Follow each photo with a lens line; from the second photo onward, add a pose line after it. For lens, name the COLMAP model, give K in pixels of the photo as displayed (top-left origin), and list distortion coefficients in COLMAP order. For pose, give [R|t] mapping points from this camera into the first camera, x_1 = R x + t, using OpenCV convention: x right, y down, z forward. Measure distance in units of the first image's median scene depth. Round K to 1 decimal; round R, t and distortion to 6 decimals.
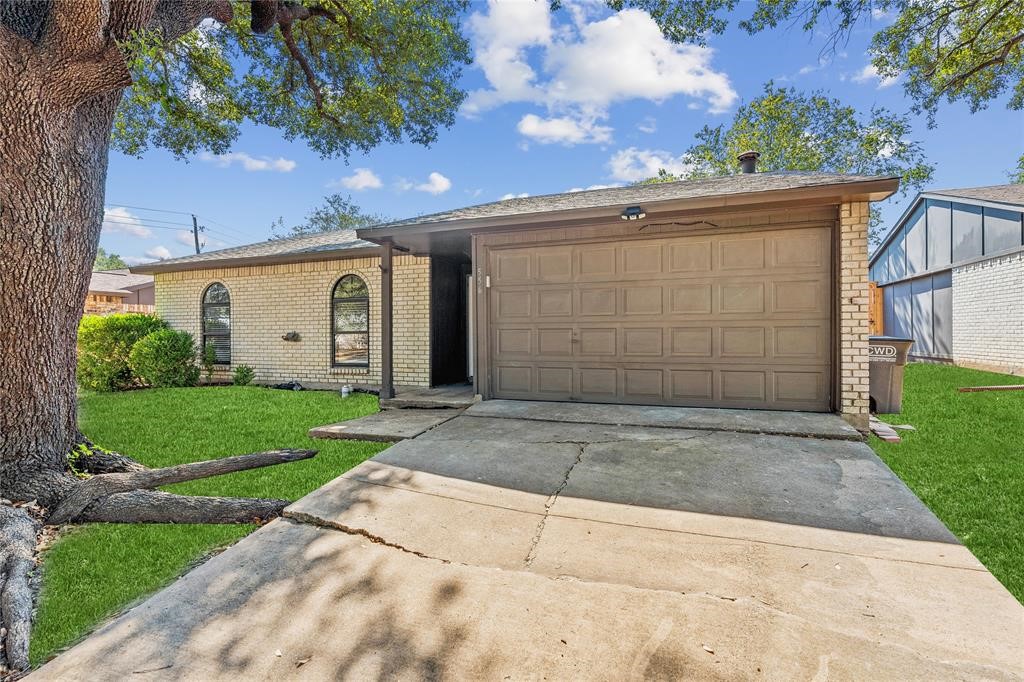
lens RADIAL K [[481.6, 0, 511.4], [0, 481.6, 336.9], [0, 0, 1]] dist [-0.001734, 0.002135]
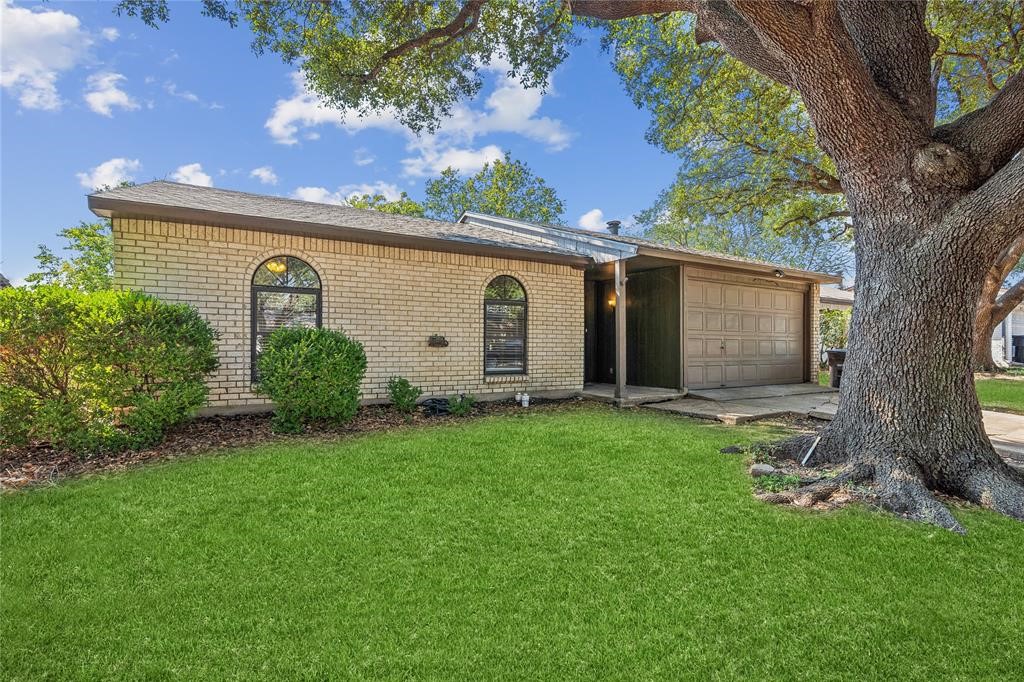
lens RADIAL K [[481.6, 0, 511.4], [0, 481.6, 347.2], [0, 0, 1]] dist [-0.001734, 0.002135]
pose [[0.633657, 0.011448, 0.773529, -1.045228], [-0.002233, 0.999913, -0.012970, 0.021318], [-0.773611, 0.006492, 0.633628, 0.401951]]
